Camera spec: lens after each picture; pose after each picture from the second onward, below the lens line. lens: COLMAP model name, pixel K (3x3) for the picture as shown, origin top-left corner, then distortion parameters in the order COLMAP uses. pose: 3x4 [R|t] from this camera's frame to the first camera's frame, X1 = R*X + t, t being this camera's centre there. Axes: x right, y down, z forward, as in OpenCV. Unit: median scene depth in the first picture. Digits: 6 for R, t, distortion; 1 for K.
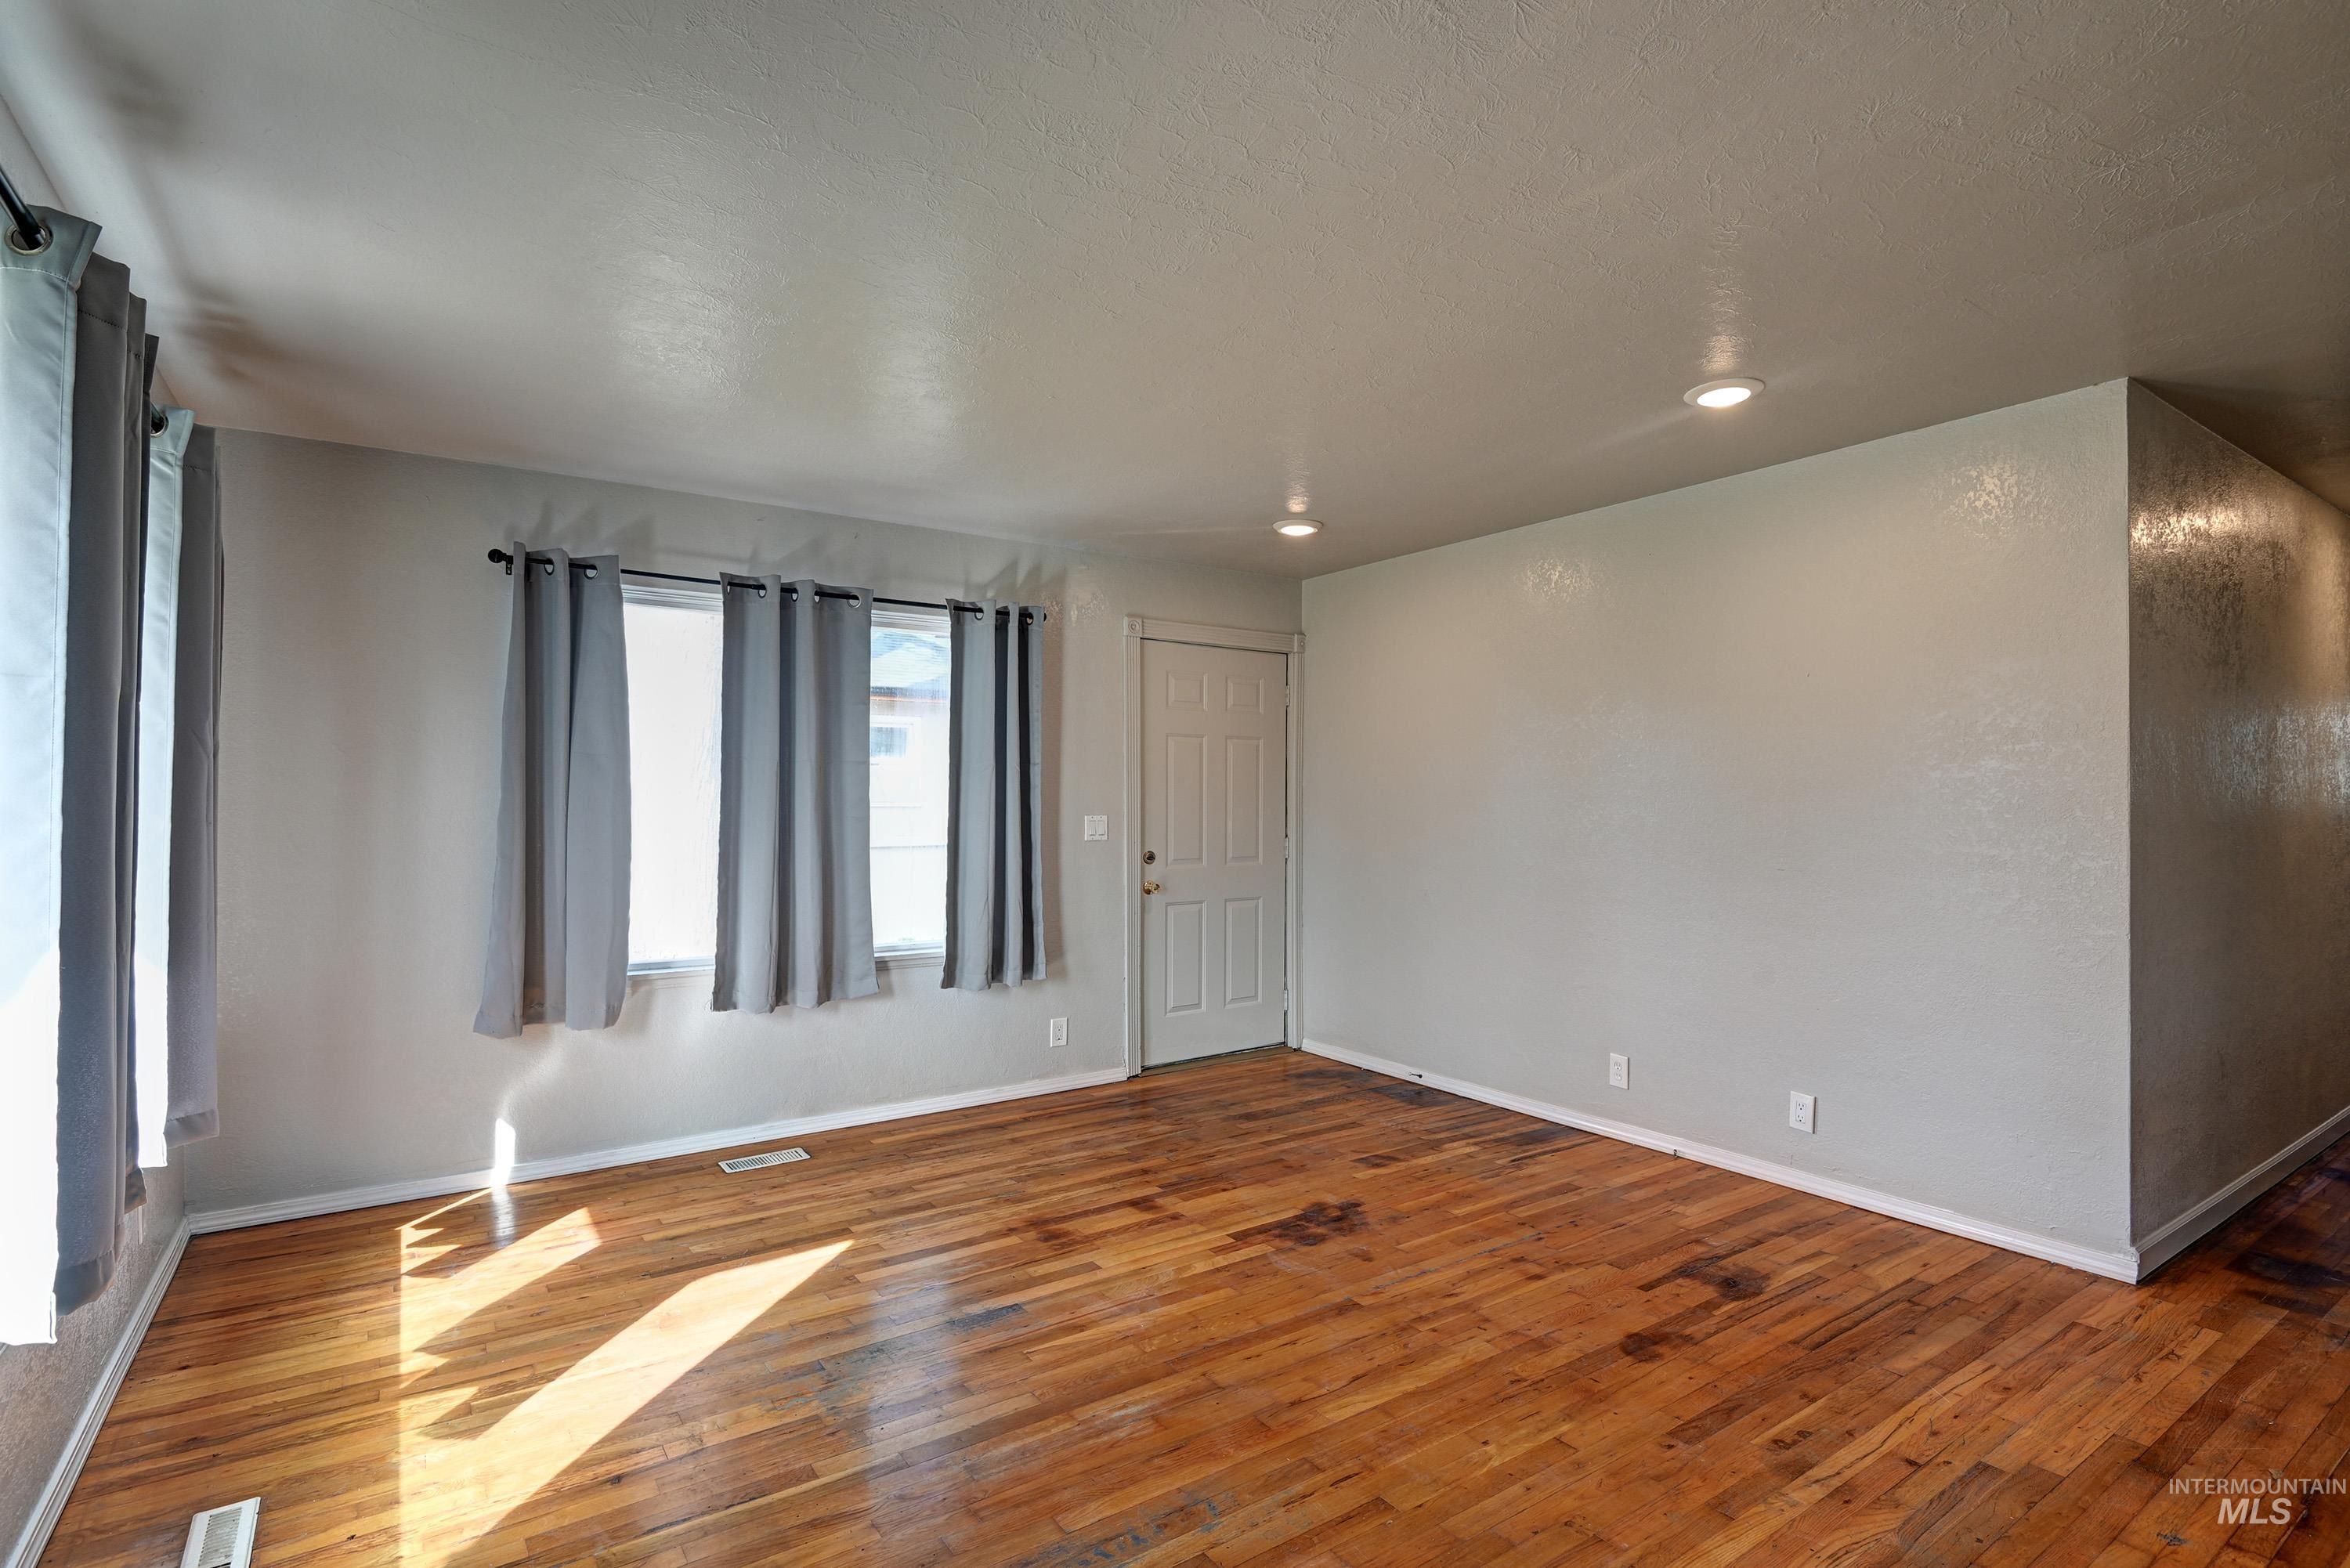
lens RADIAL K [[1126.5, 0, 1175.8], [0, 1126.5, 787.7], [0, 0, 1]] dist [-0.000080, -0.001764]
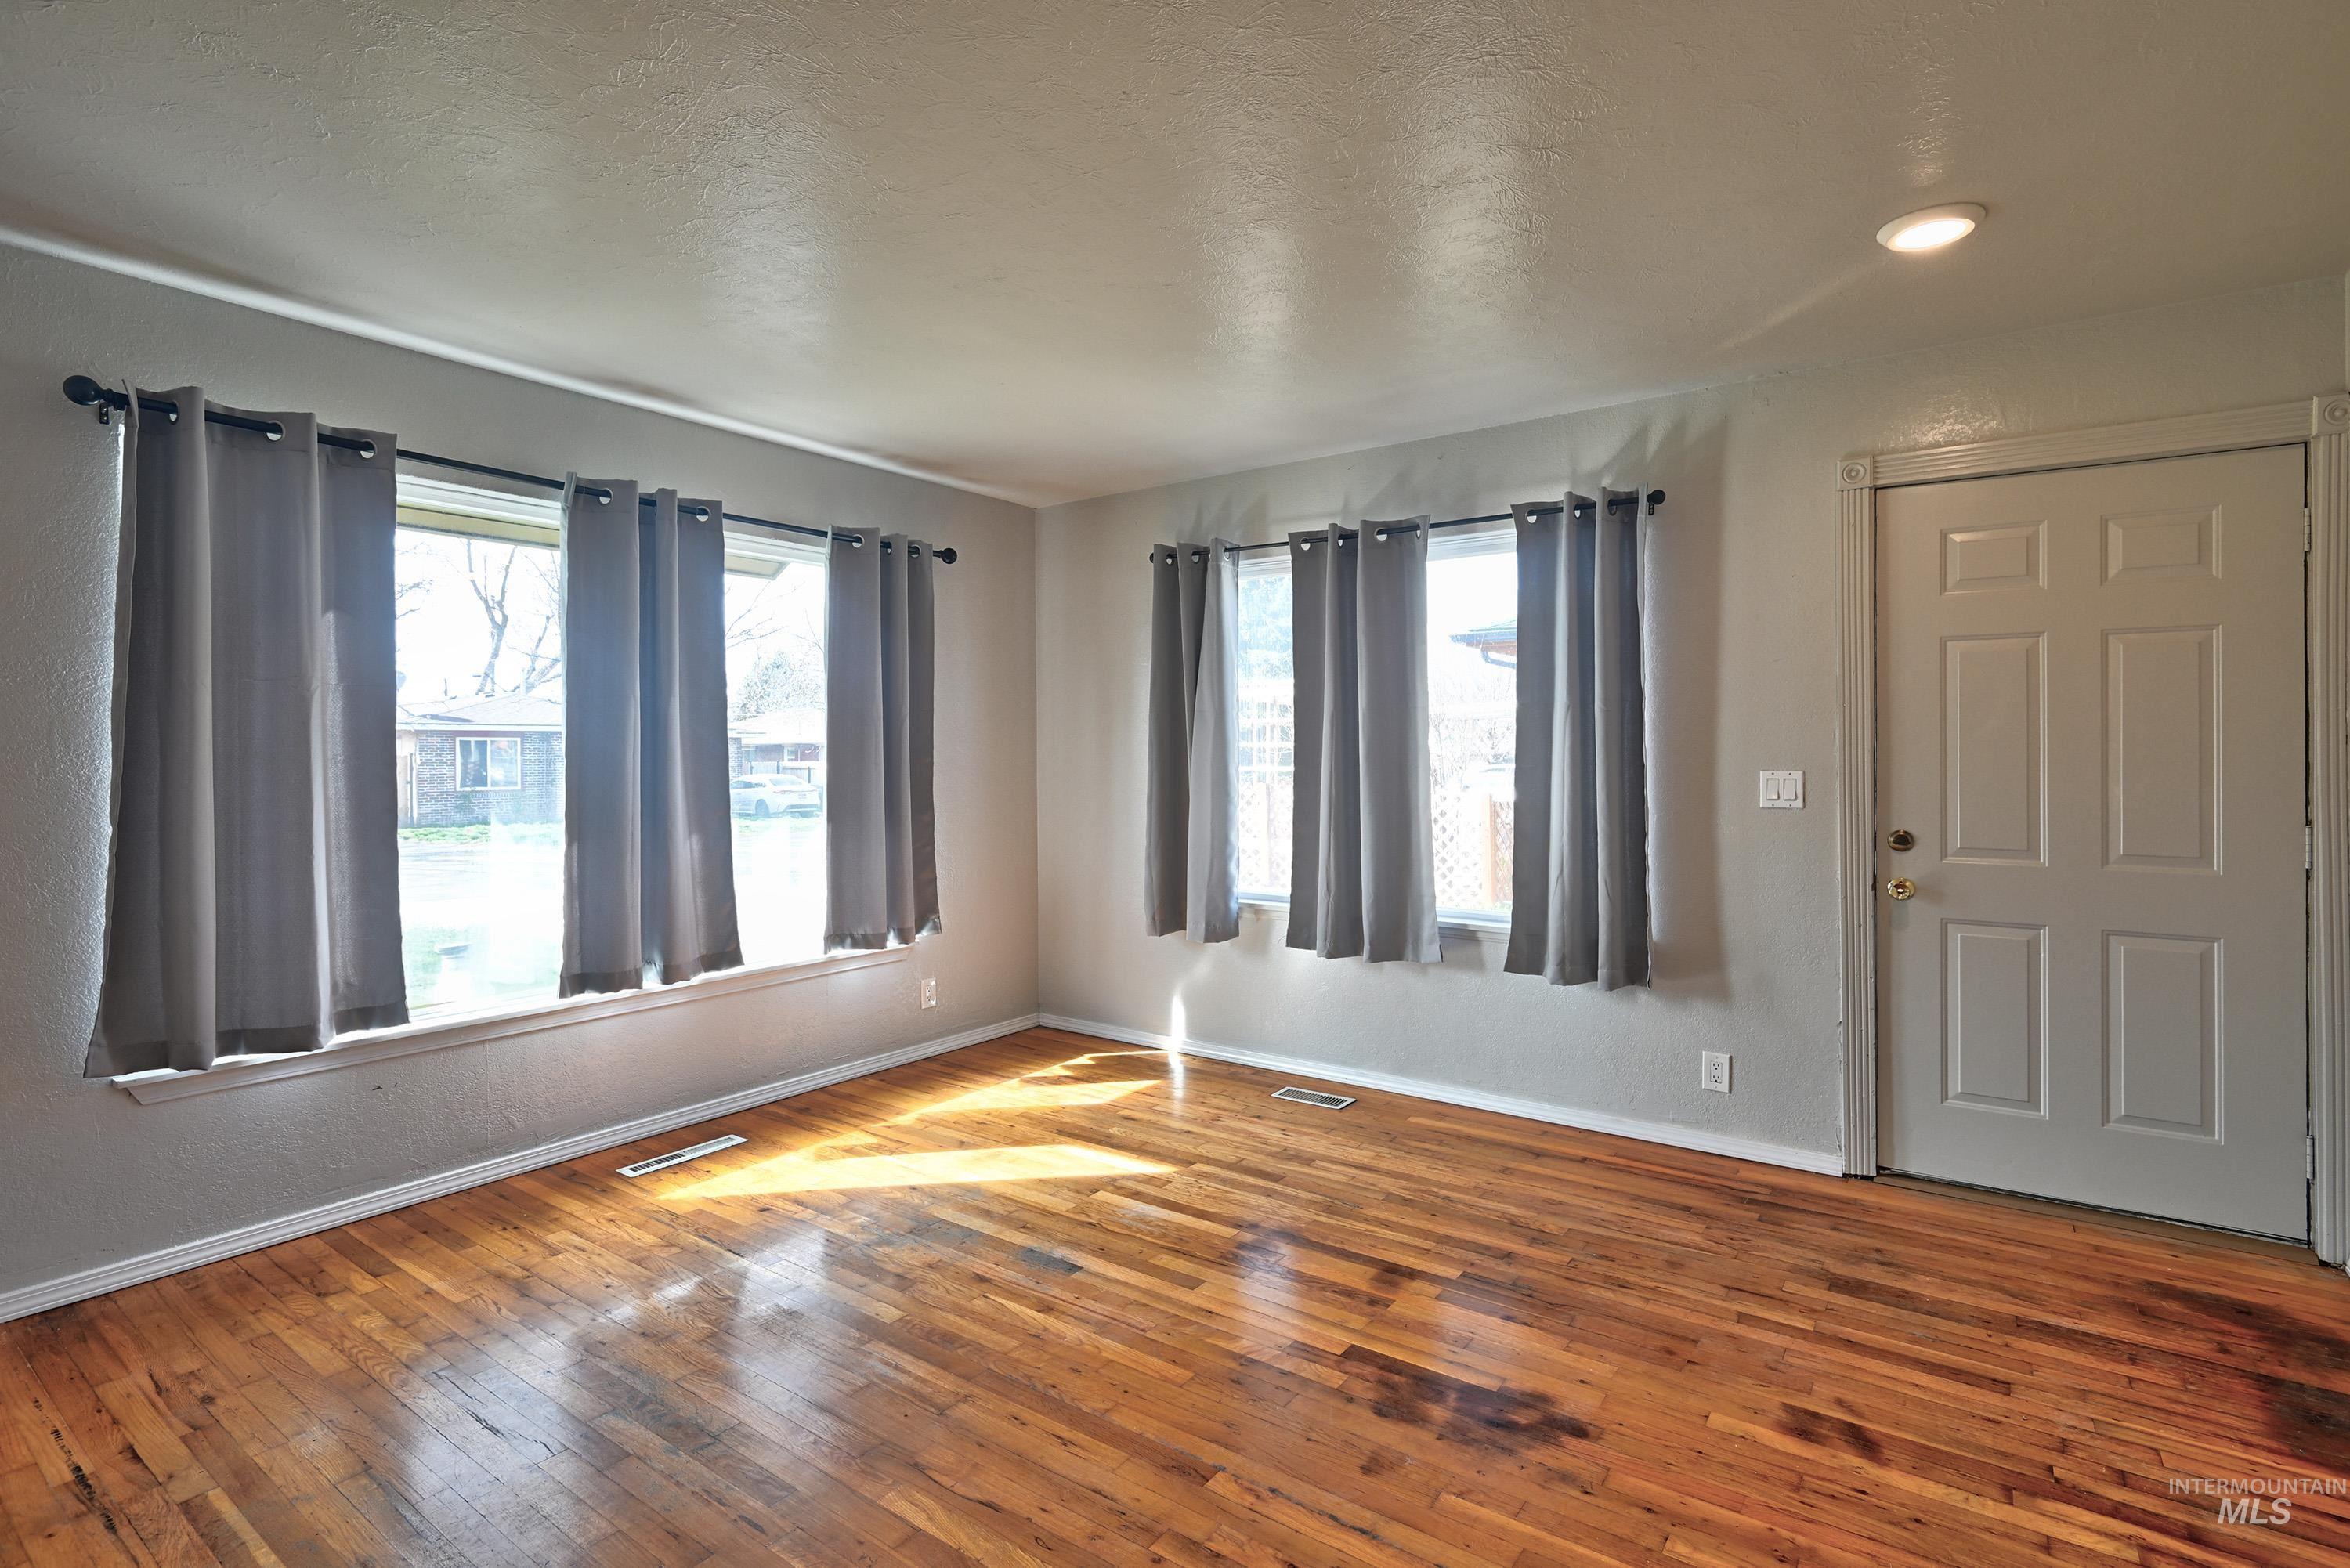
lens RADIAL K [[1126.5, 0, 1154.4], [0, 1126.5, 780.2], [0, 0, 1]] dist [-0.000080, -0.001764]
pose [[0.335237, 0.025220, -0.941796, 0.565860], [0.012253, 0.999440, 0.031125, 0.005602], [0.942054, -0.021974, 0.334740, 0.534887]]
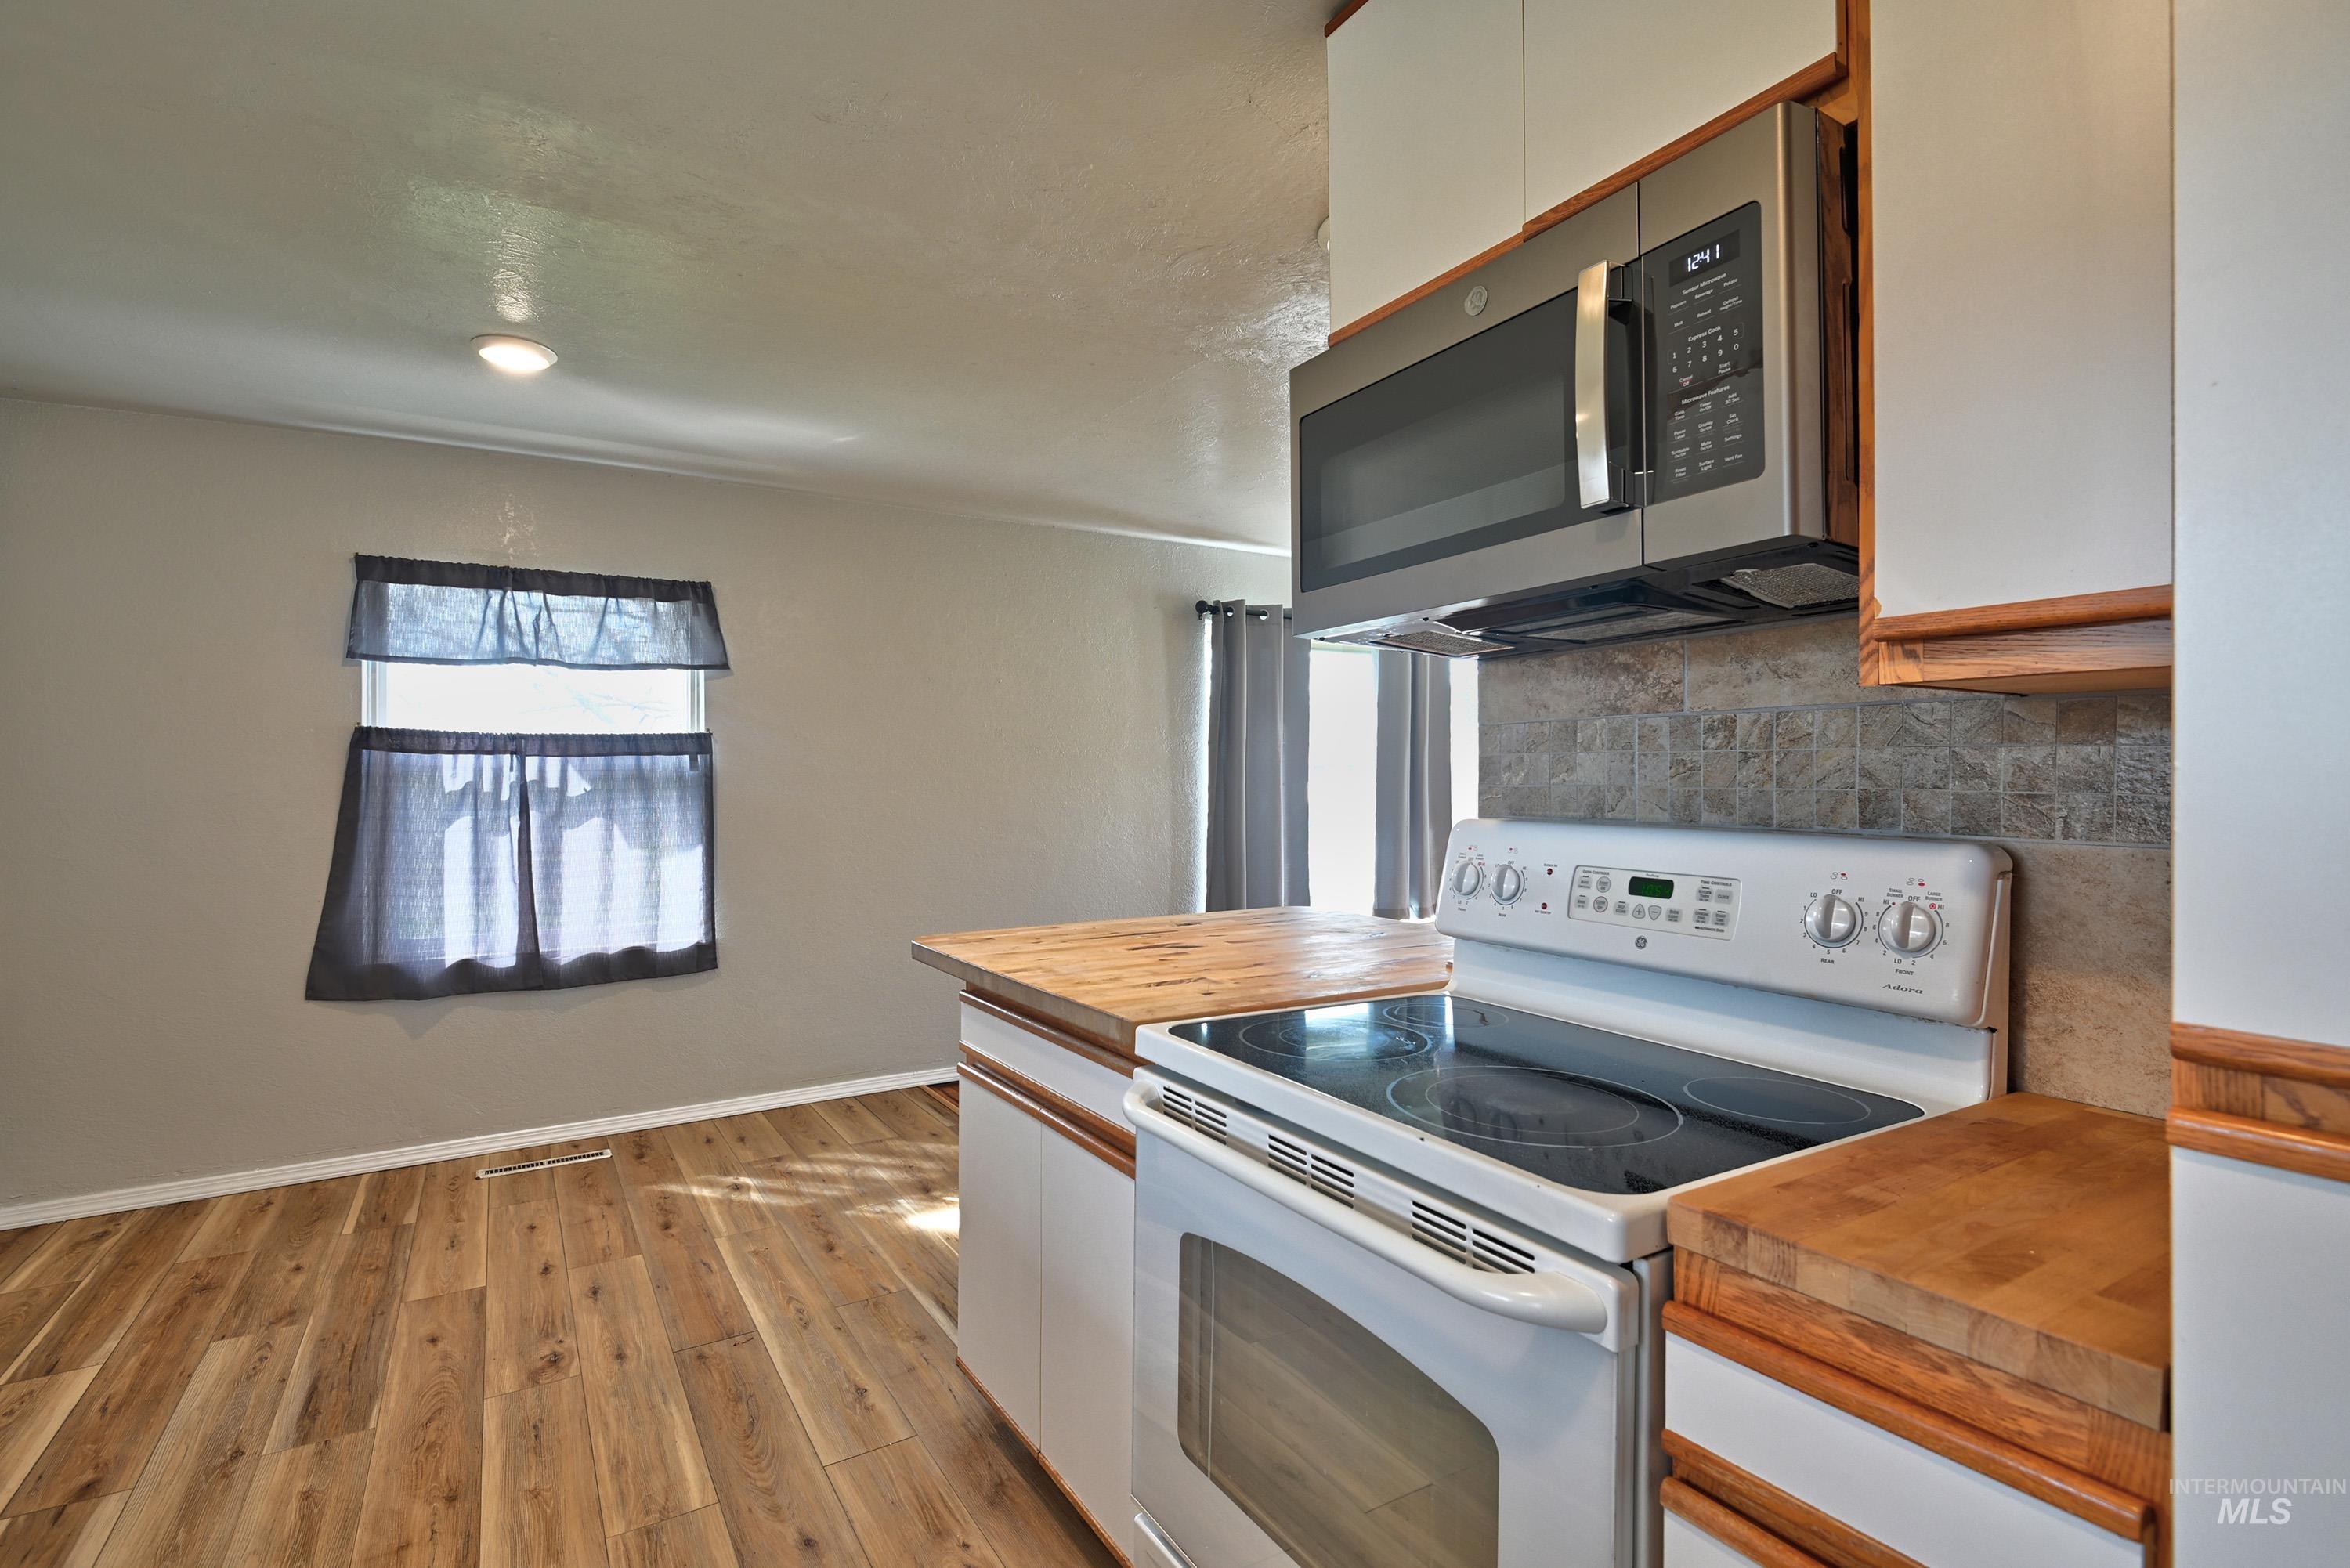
lens RADIAL K [[1126.5, 0, 1223.8], [0, 1126.5, 779.8], [0, 0, 1]] dist [-0.000080, -0.001764]
pose [[-0.038978, 0.005804, -0.999223, 1.093175], [0.020113, 0.999785, 0.005022, -0.002904], [0.999038, -0.019902, -0.039086, 0.257303]]
